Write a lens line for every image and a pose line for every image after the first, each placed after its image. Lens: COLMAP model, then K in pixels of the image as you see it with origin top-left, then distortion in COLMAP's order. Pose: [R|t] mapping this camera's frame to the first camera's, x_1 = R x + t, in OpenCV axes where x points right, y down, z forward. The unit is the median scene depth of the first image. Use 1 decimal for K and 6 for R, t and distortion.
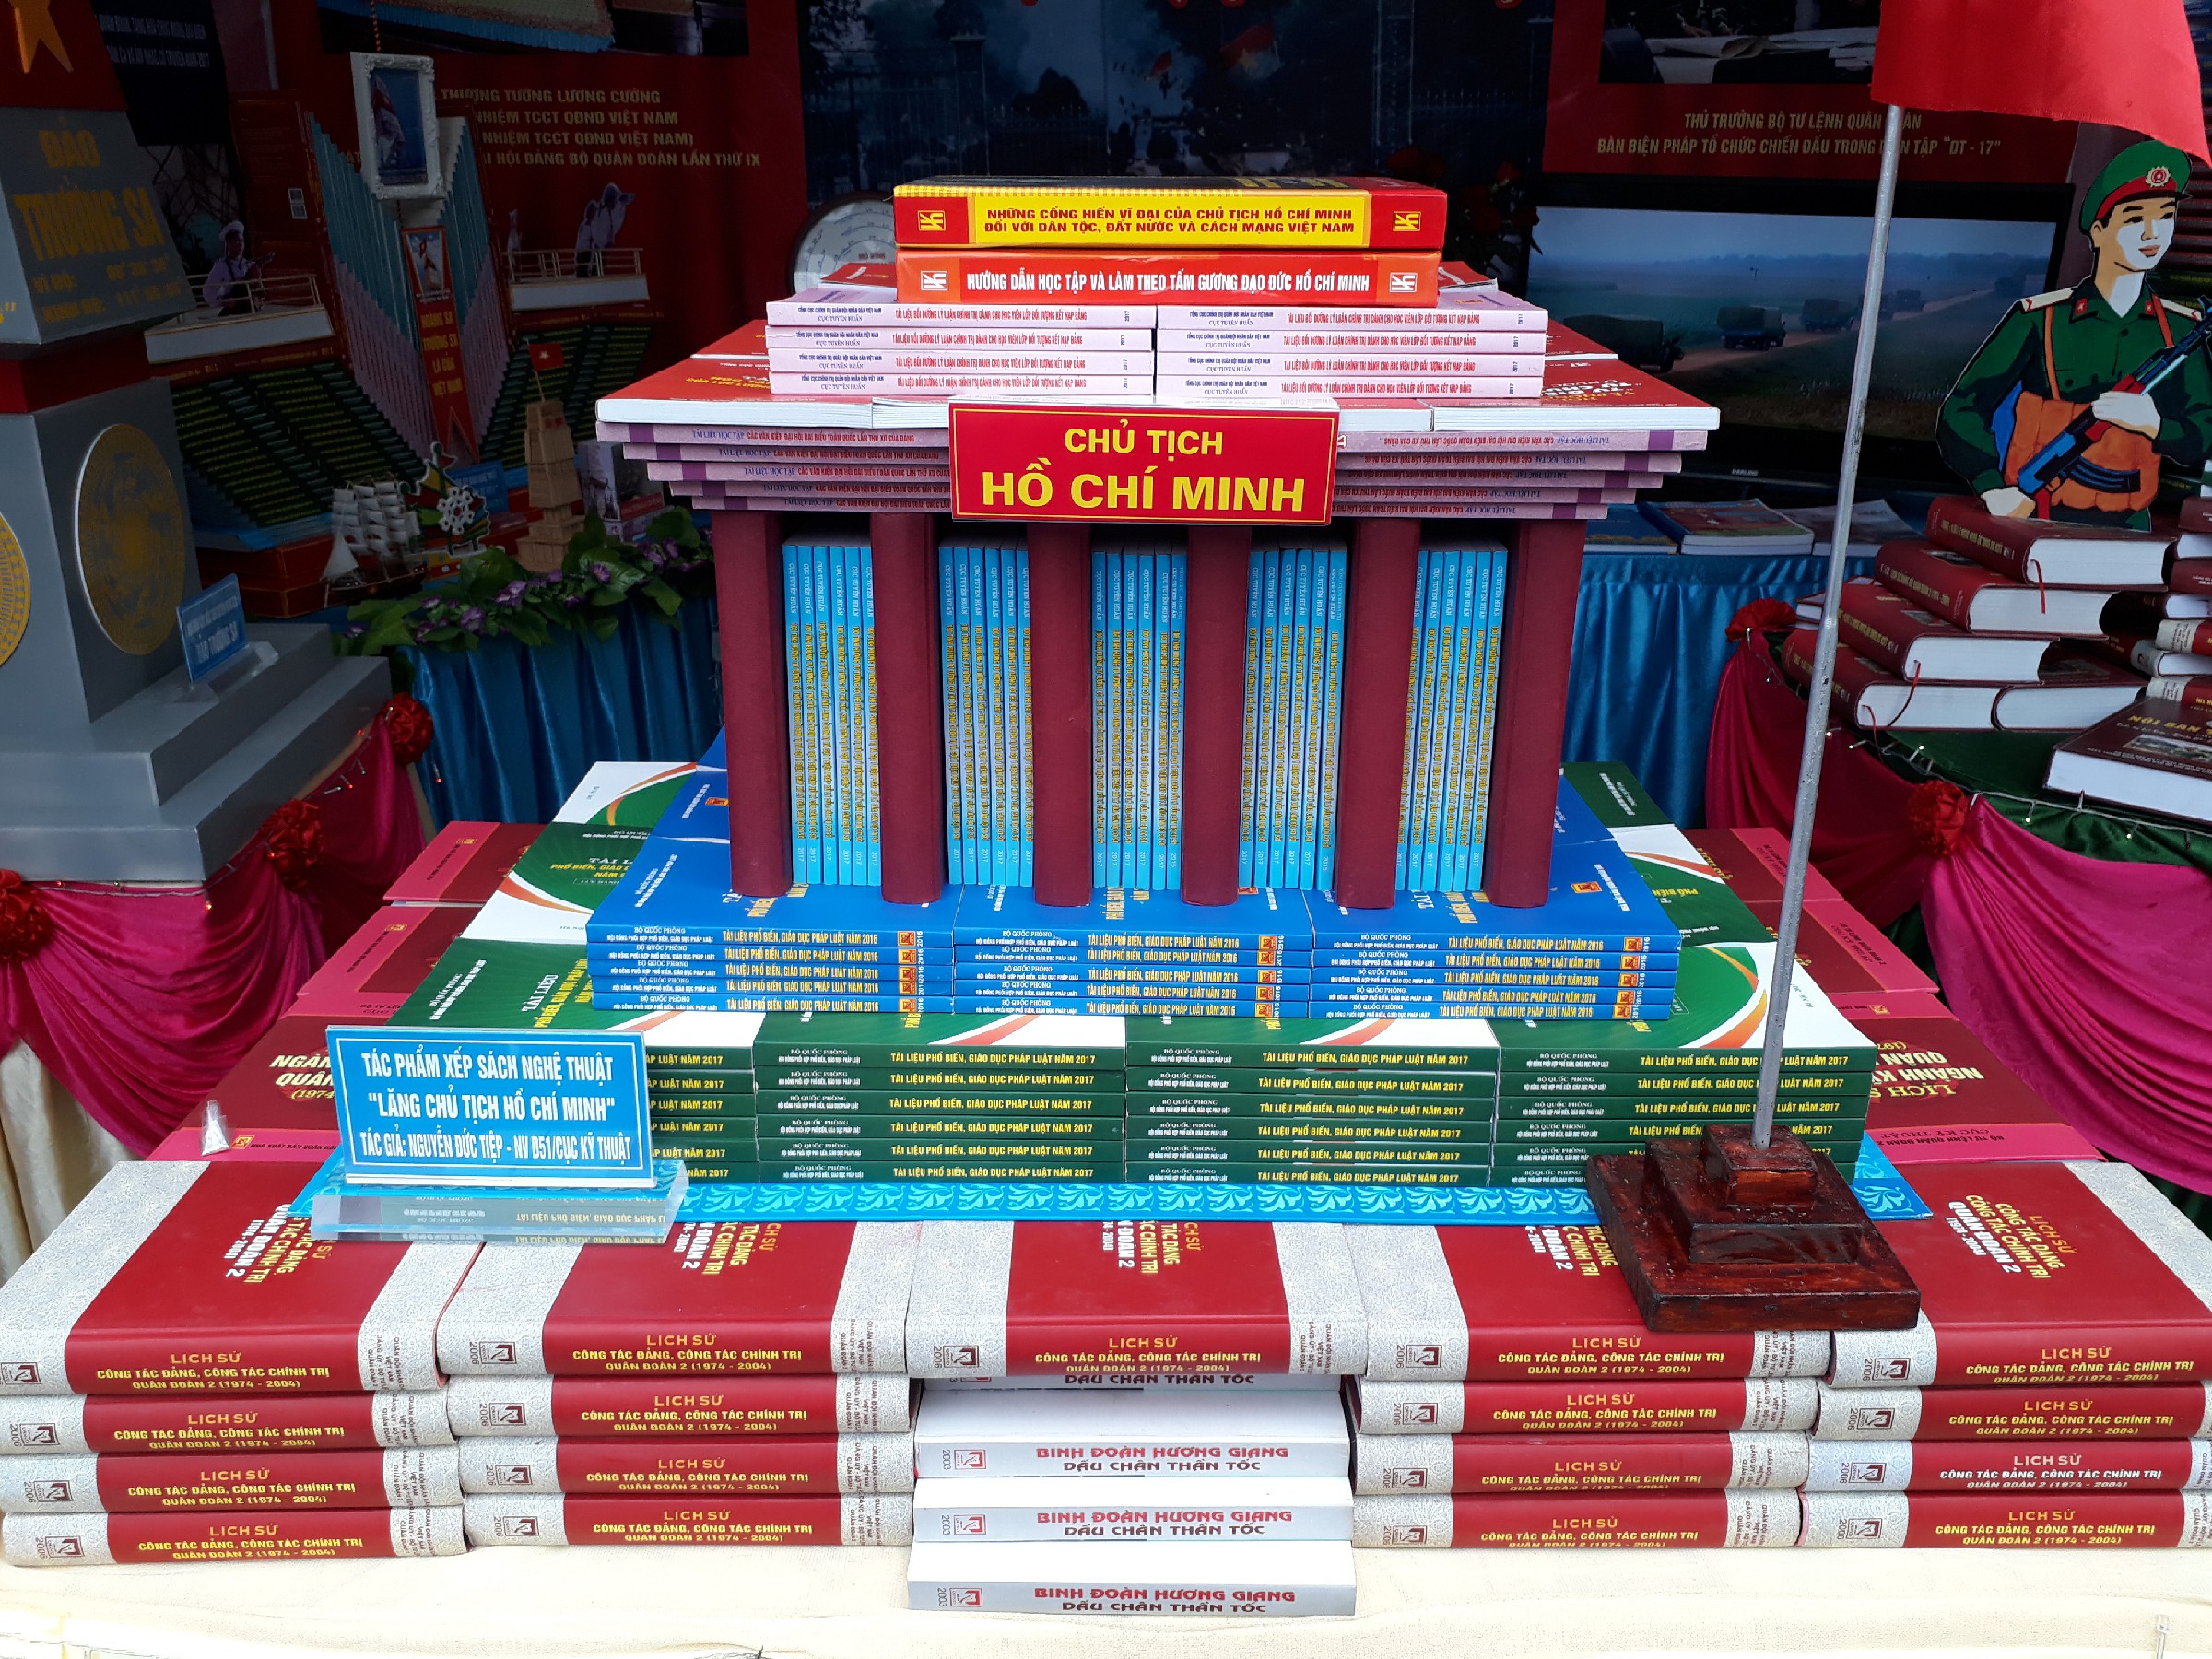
lens RADIAL K [[1740.4, 0, 1120.4], [0, 1740.4, 849.6], [0, 0, 1]] dist [0.017982, -0.036709]
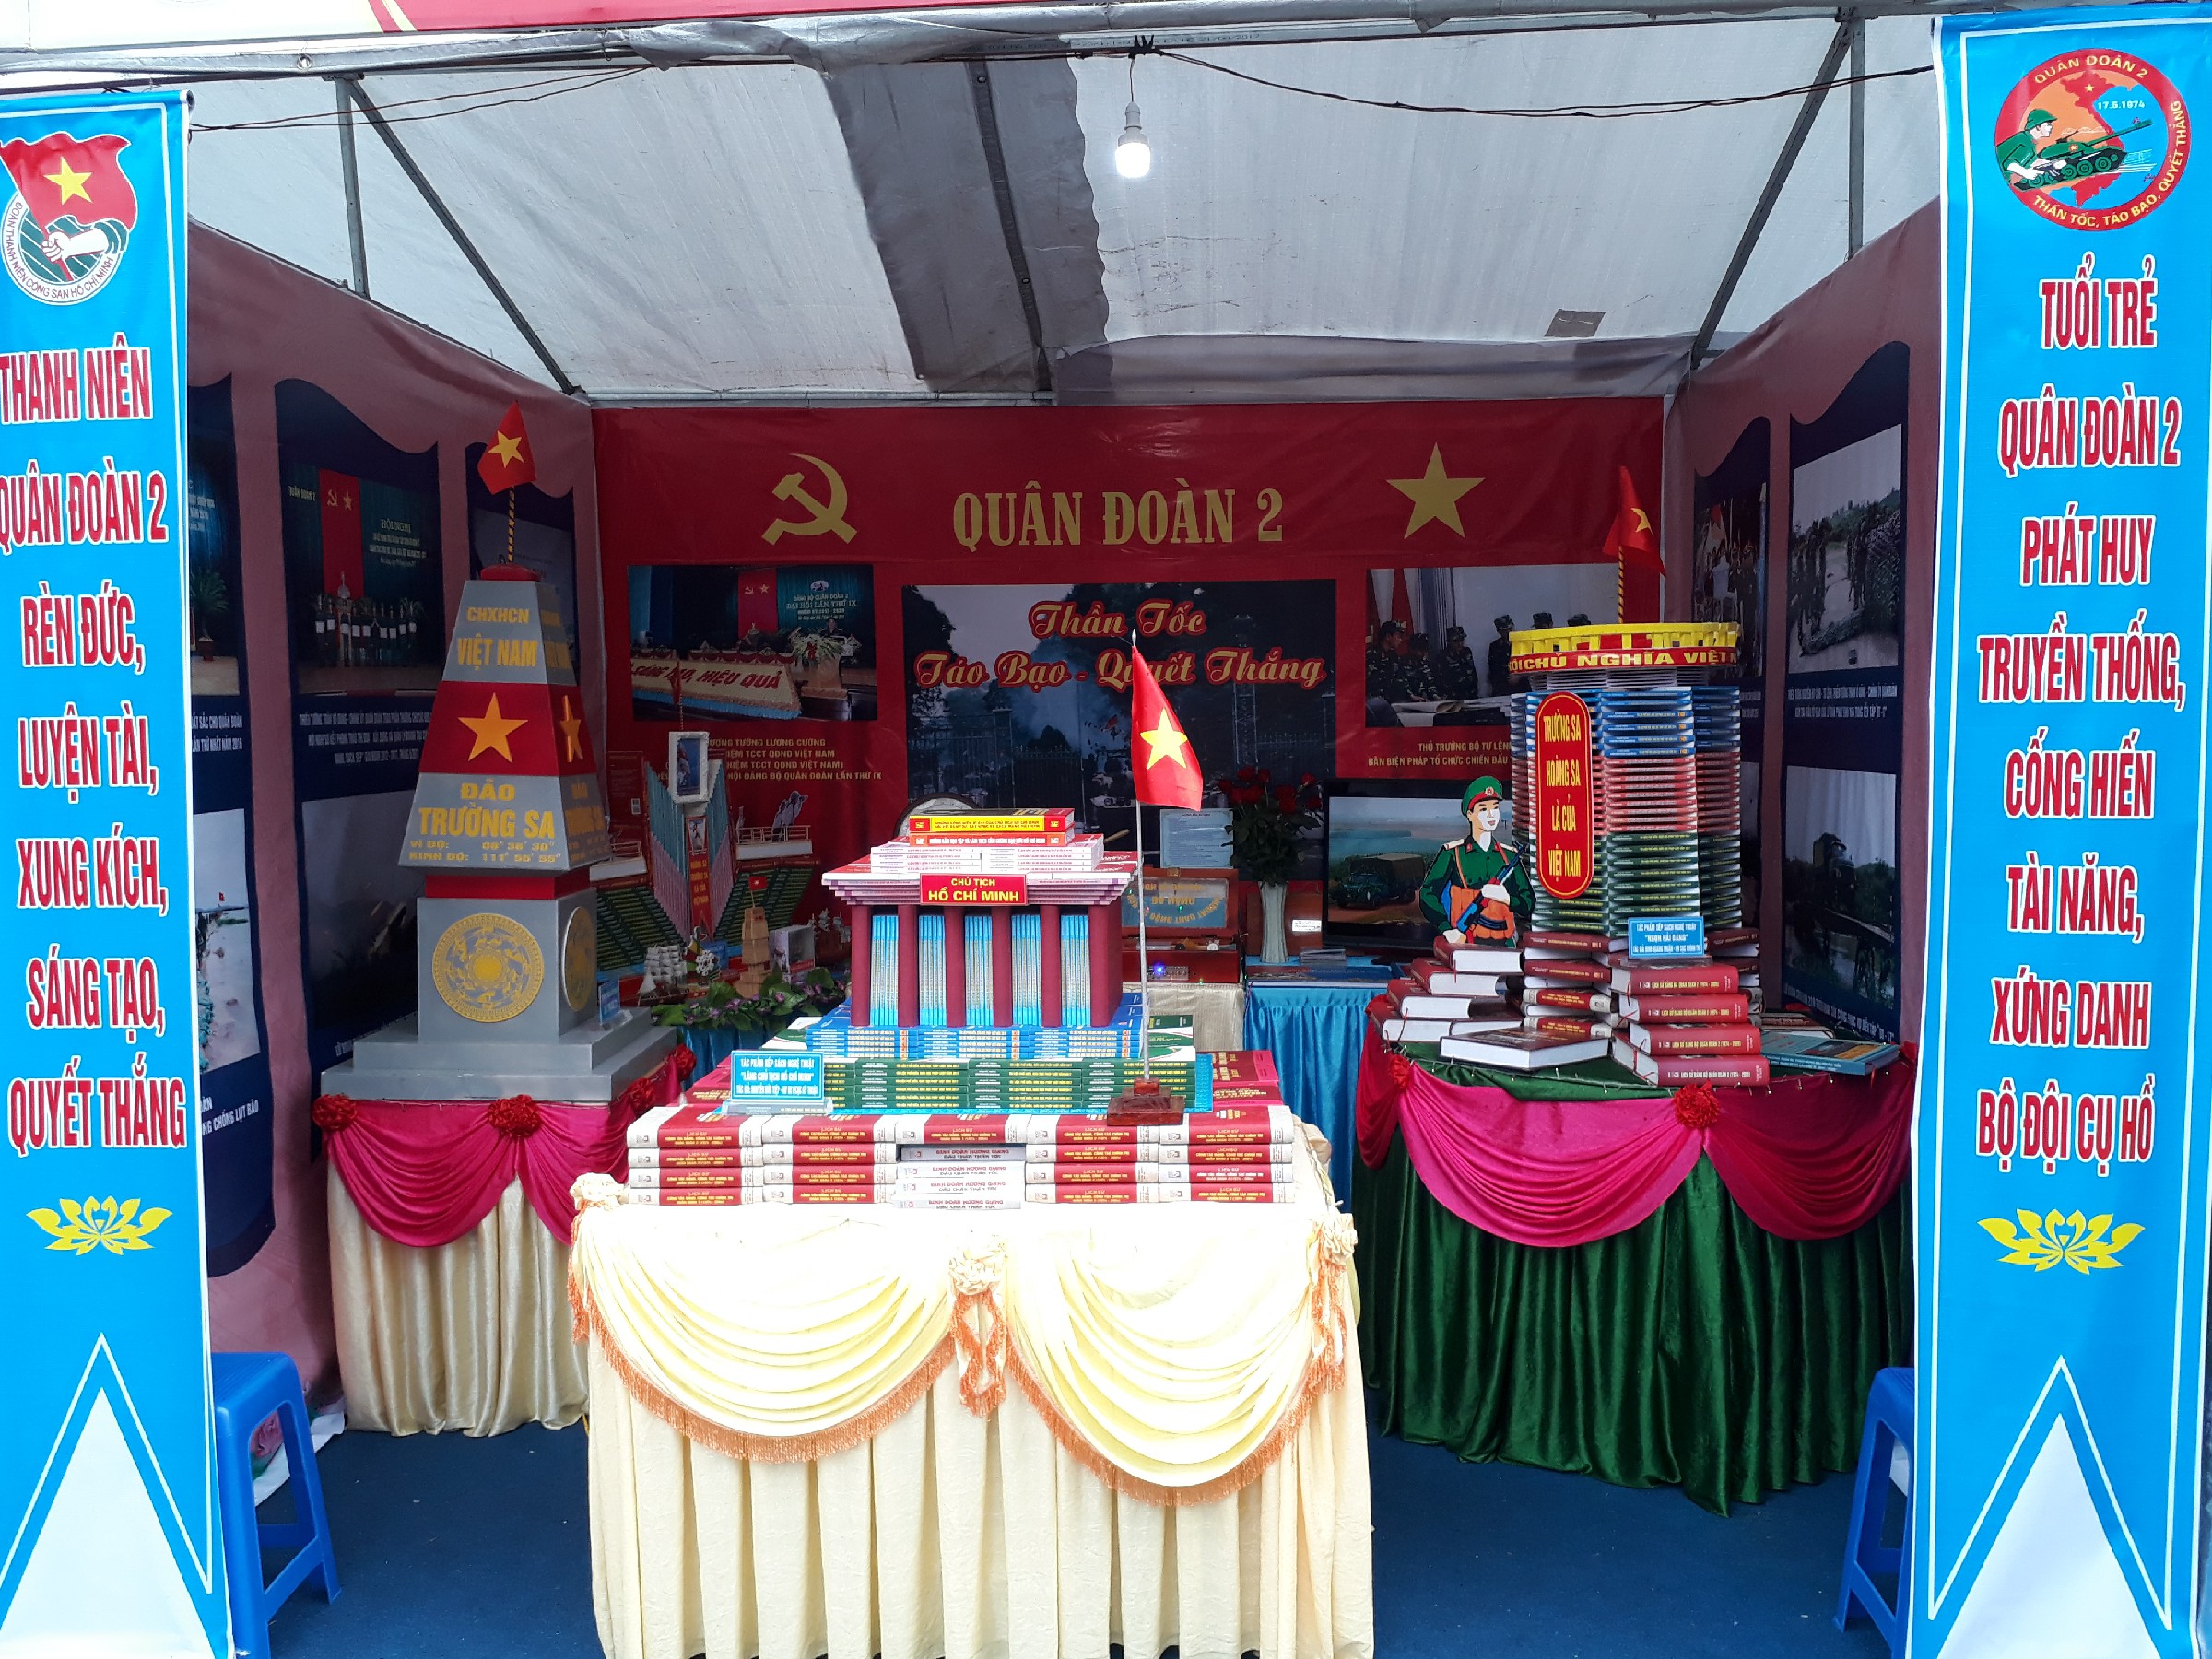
lens RADIAL K [[1740.4, 0, 1112.2], [0, 1740.4, 823.6], [0, 0, 1]] dist [0.017982, -0.036709]
pose [[0.997923, -0.010837, -0.063497, 0.255563], [-0.010029, 0.947589, -0.319336, 0.383576], [0.063630, 0.319309, 0.945512, -1.166753]]
